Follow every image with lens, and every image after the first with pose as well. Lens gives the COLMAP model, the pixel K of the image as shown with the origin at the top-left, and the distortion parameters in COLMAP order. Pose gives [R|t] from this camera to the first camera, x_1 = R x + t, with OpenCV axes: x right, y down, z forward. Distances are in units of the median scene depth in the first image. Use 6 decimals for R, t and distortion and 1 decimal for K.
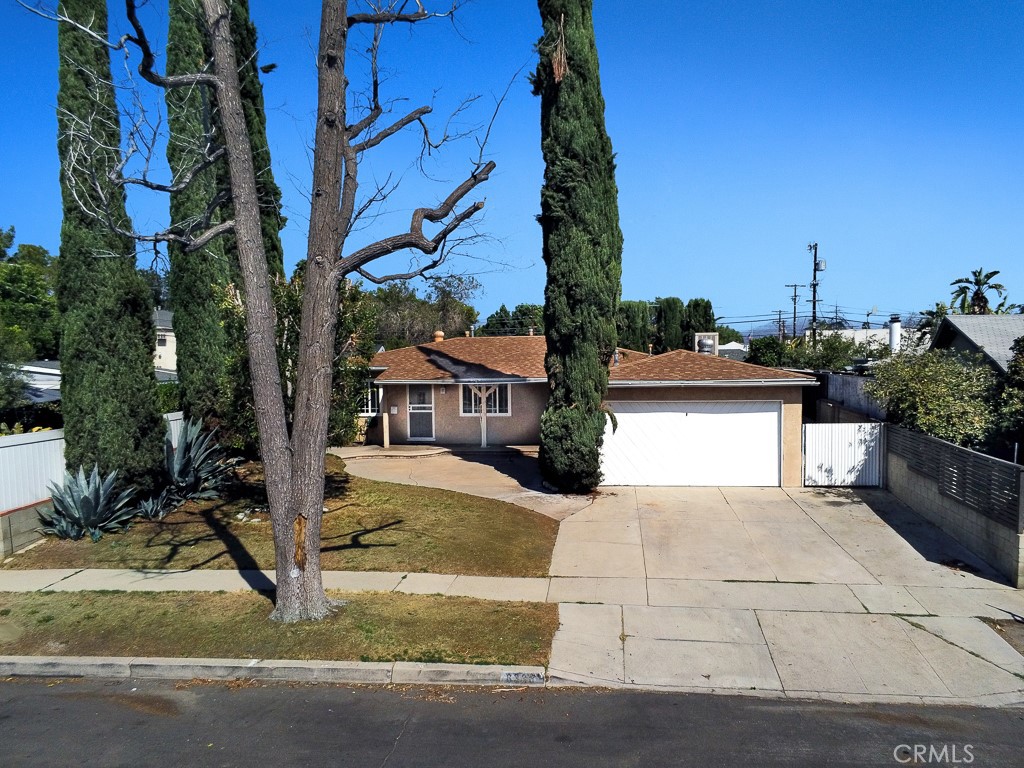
lens RADIAL K [[728.7, 0, 551.3], [0, 728.7, 411.2], [0, 0, 1]] dist [0.001105, -0.001642]
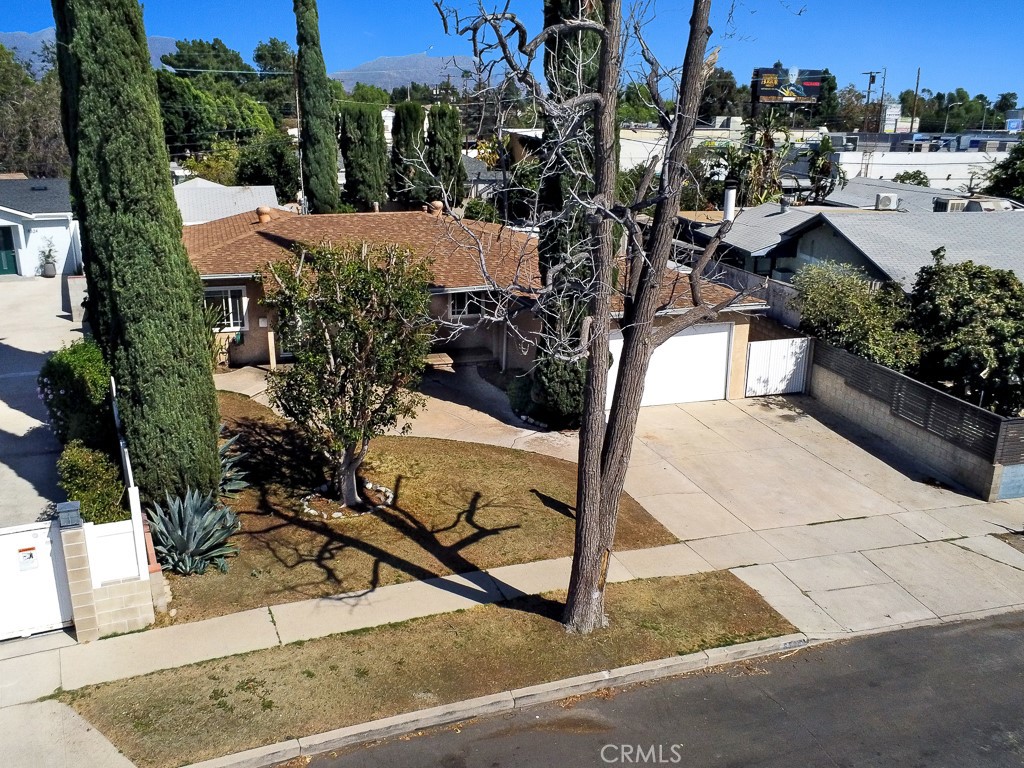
lens RADIAL K [[923.0, 0, 489.9], [0, 923.0, 407.6], [0, 0, 1]] dist [0.005964, -0.008326]
pose [[0.921562, -0.102966, 0.374329, -0.769479], [0.010484, 0.970437, 0.241126, -0.321409], [-0.388091, -0.218288, 0.895397, -0.151894]]
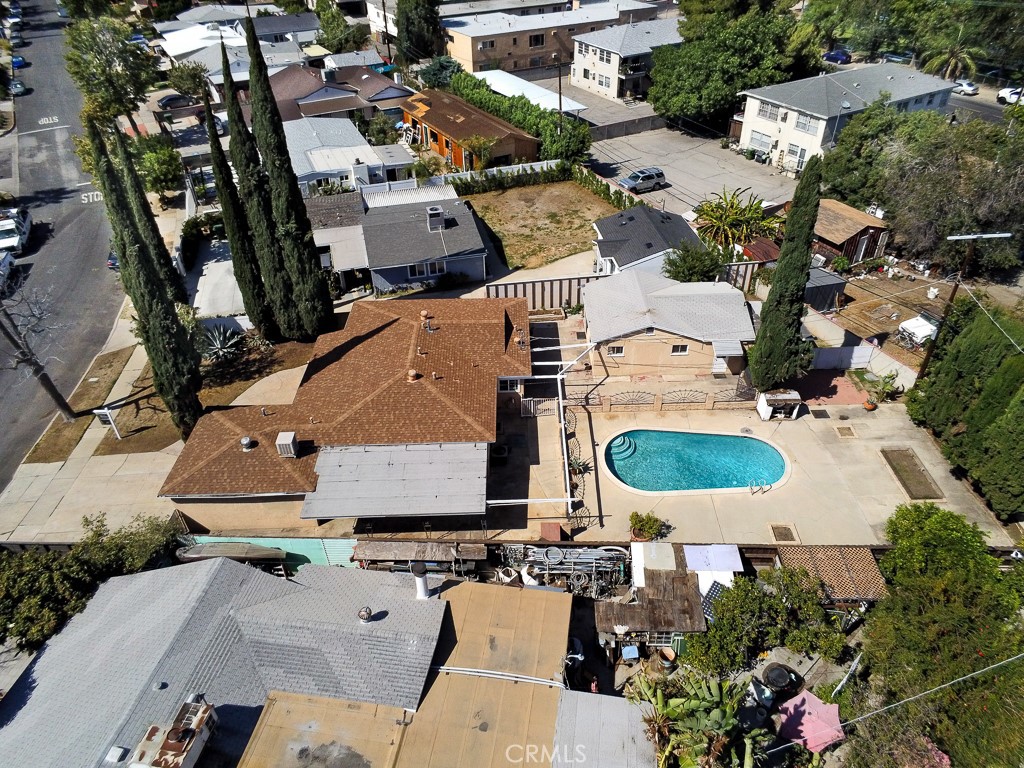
lens RADIAL K [[699.4, 0, 536.6], [0, 699.4, 358.3], [0, 0, 1]] dist [0.001879, 0.000332]
pose [[0.144017, 0.580135, -0.801688, 2.386241], [-0.071560, 0.814117, 0.576274, -1.954563], [0.986984, -0.025624, 0.158762, 2.326192]]
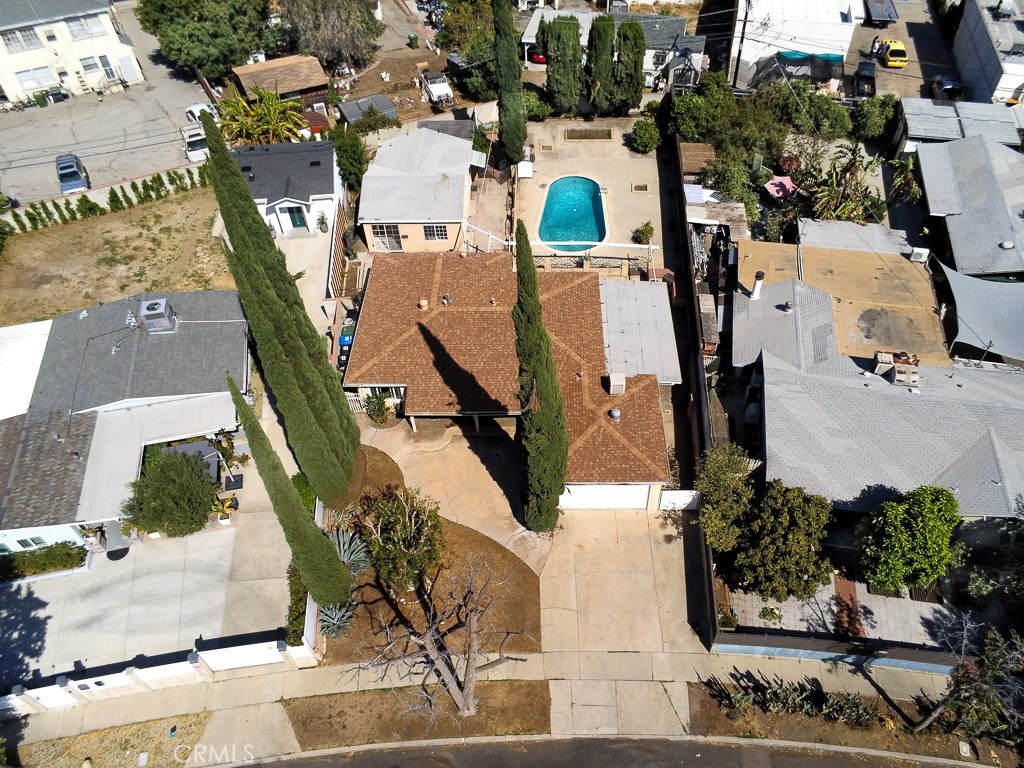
lens RADIAL K [[744.3, 0, 545.8], [0, 744.3, 410.1], [0, 0, 1]] dist [-0.001943, 0.005032]
pose [[0.994281, -0.075905, 0.075119, -0.118271], [0.001247, 0.711620, 0.702564, -2.138257], [-0.106784, -0.698453, 0.707645, -0.273712]]
